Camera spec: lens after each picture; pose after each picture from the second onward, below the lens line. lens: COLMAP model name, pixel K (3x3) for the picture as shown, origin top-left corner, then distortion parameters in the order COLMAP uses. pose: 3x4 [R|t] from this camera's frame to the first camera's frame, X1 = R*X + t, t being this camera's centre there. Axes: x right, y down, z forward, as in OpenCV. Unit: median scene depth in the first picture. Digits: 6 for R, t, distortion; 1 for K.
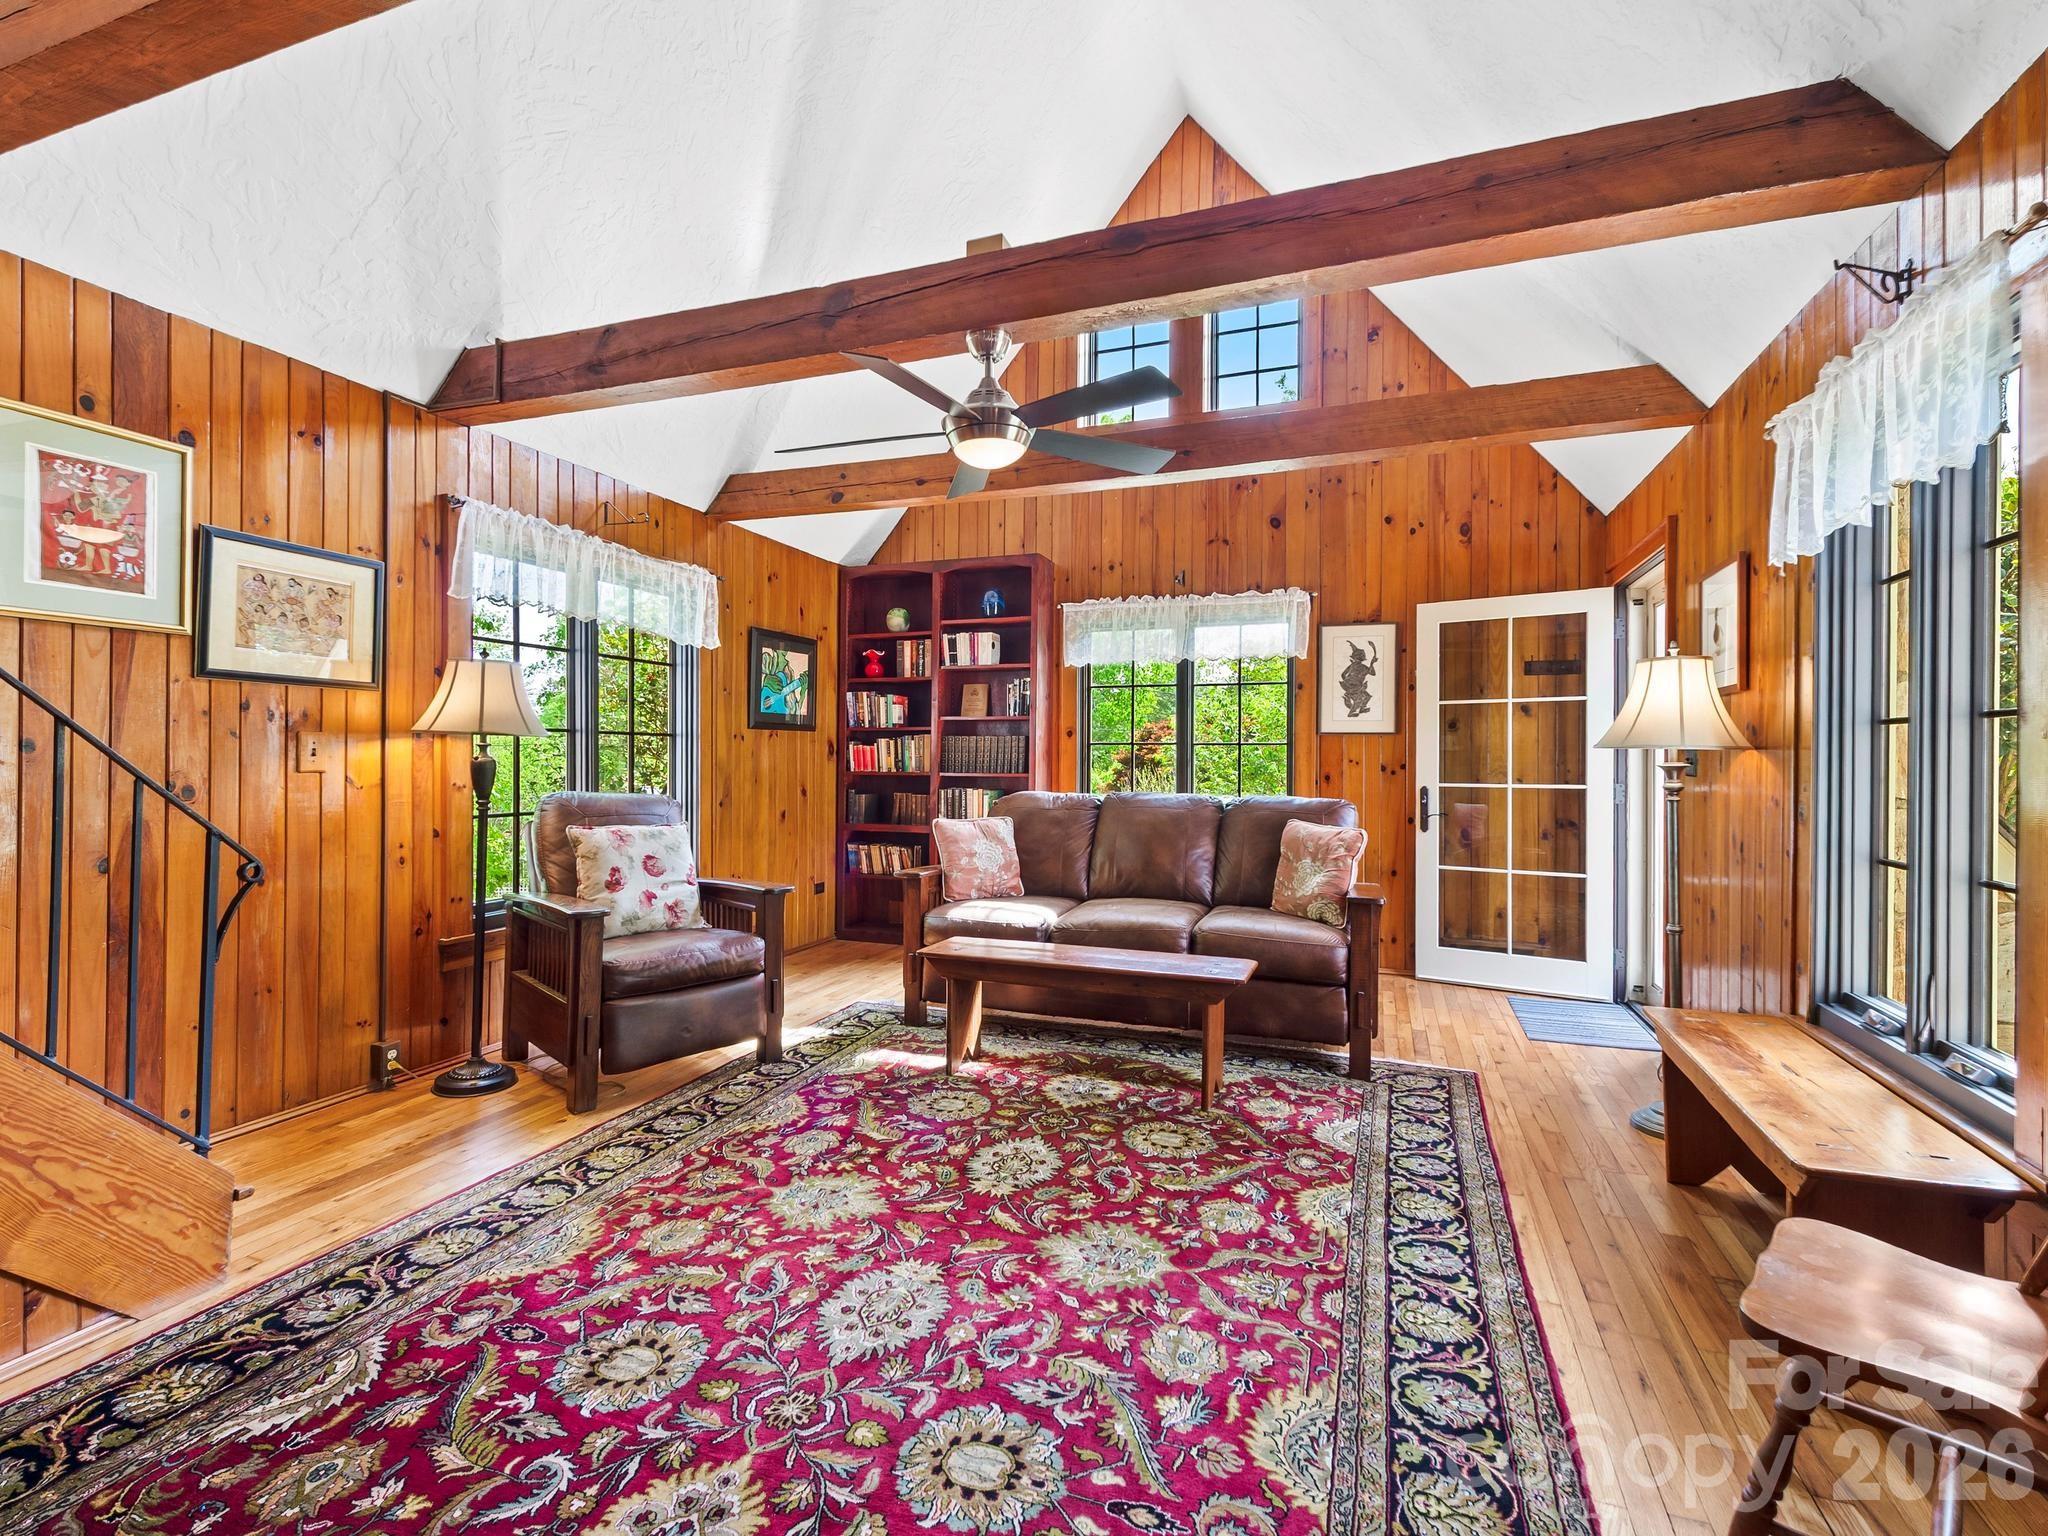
lens RADIAL K [[949.6, 0, 1026.4], [0, 949.6, 760.2], [0, 0, 1]] dist [0.019057, -0.011939]
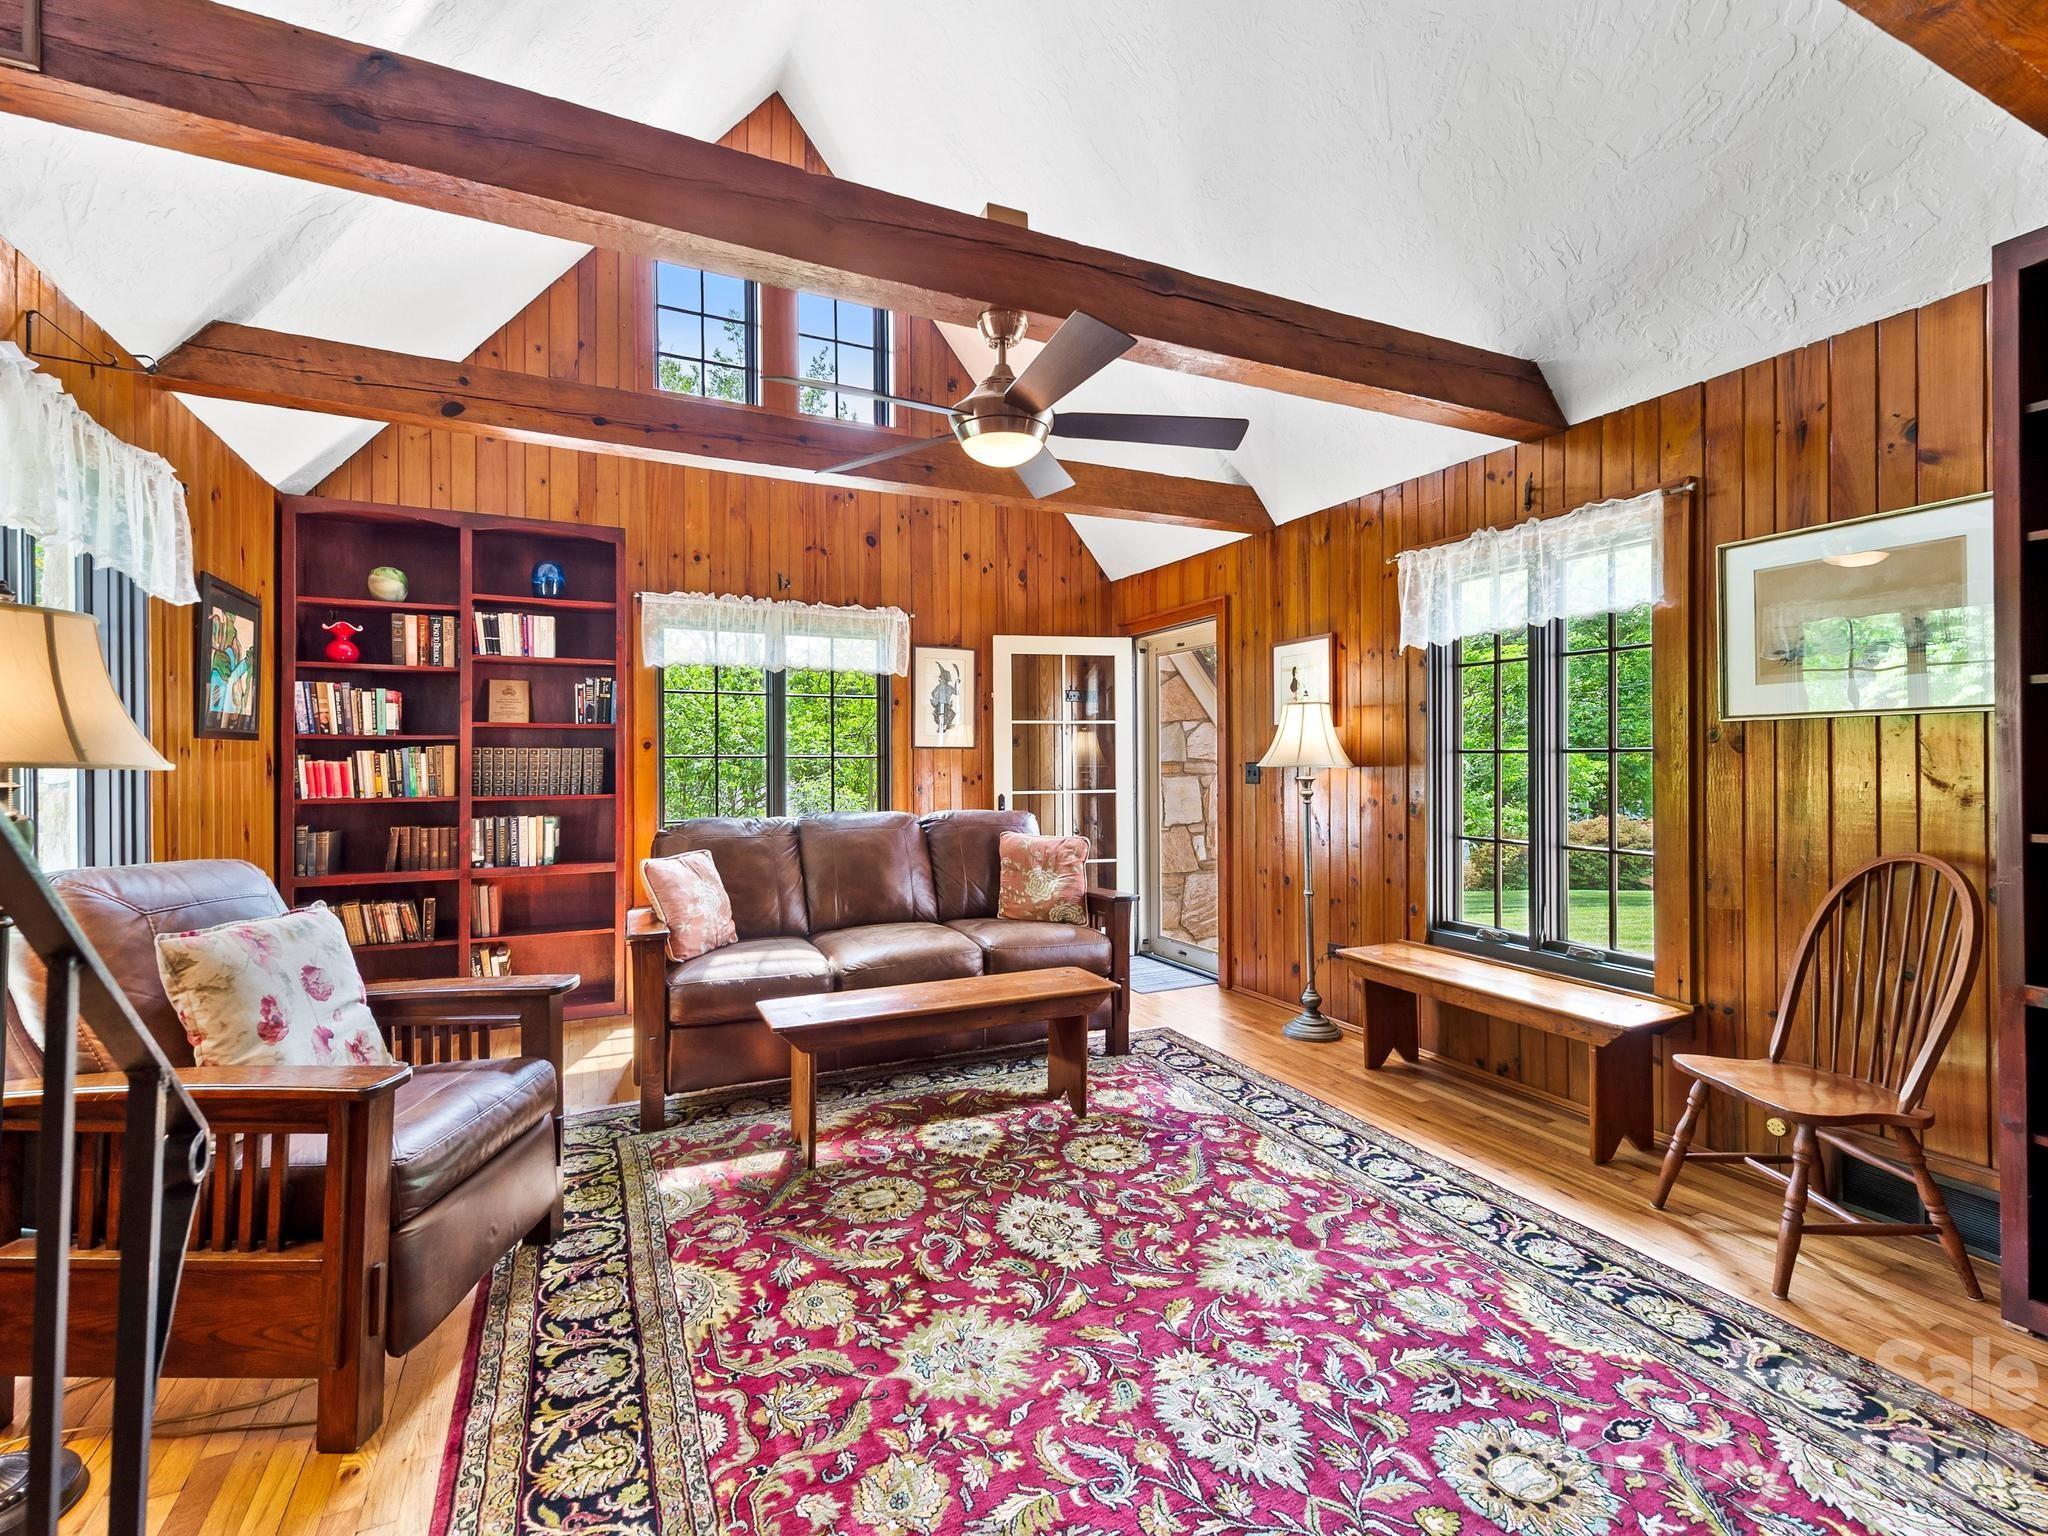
lens RADIAL K [[917.0, 0, 1020.0], [0, 917.0, 758.6], [0, 0, 1]] dist [0.019719, -0.008685]
pose [[0.696498, -0.006869, 0.717526, -0.586441], [0.007425, 0.999970, 0.002365, -0.029330], [-0.717520, 0.003681, 0.696528, 0.346645]]
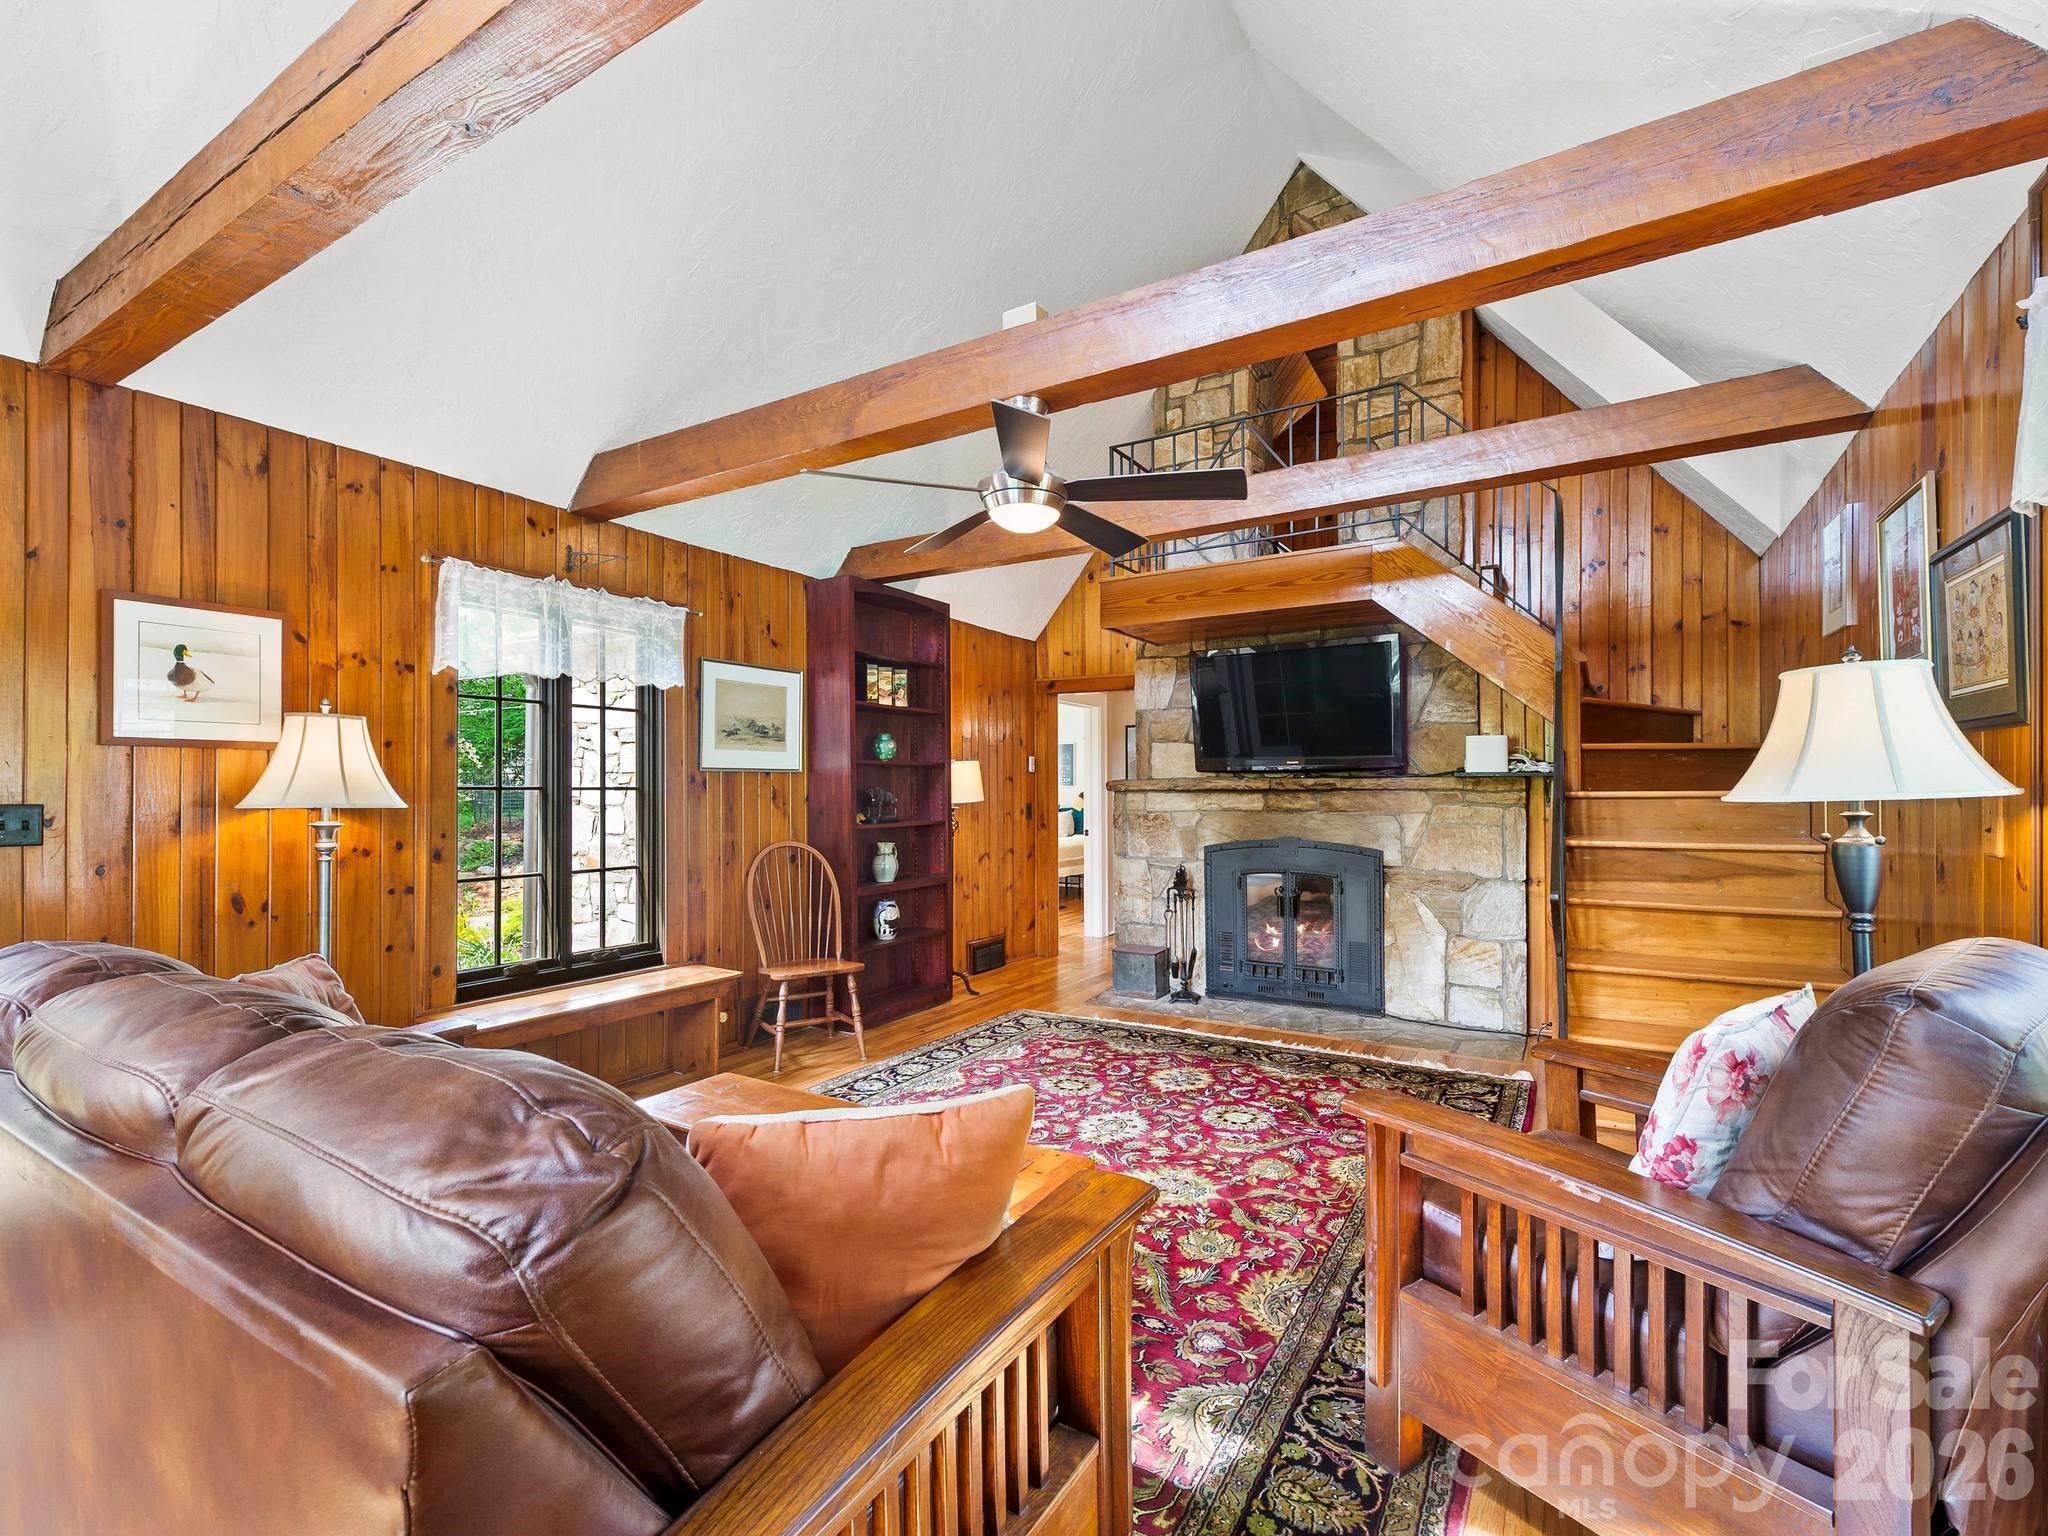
lens RADIAL K [[912.5, 0, 1022.2], [0, 912.5, 759.8], [0, 0, 1]] dist [0.016115, -0.006387]
pose [[-0.980665, 0.003155, 0.195669, -0.206045], [-0.003090, 0.999496, -0.031603, -0.032496], [-0.195670, -0.031596, -0.980161, 1.759630]]
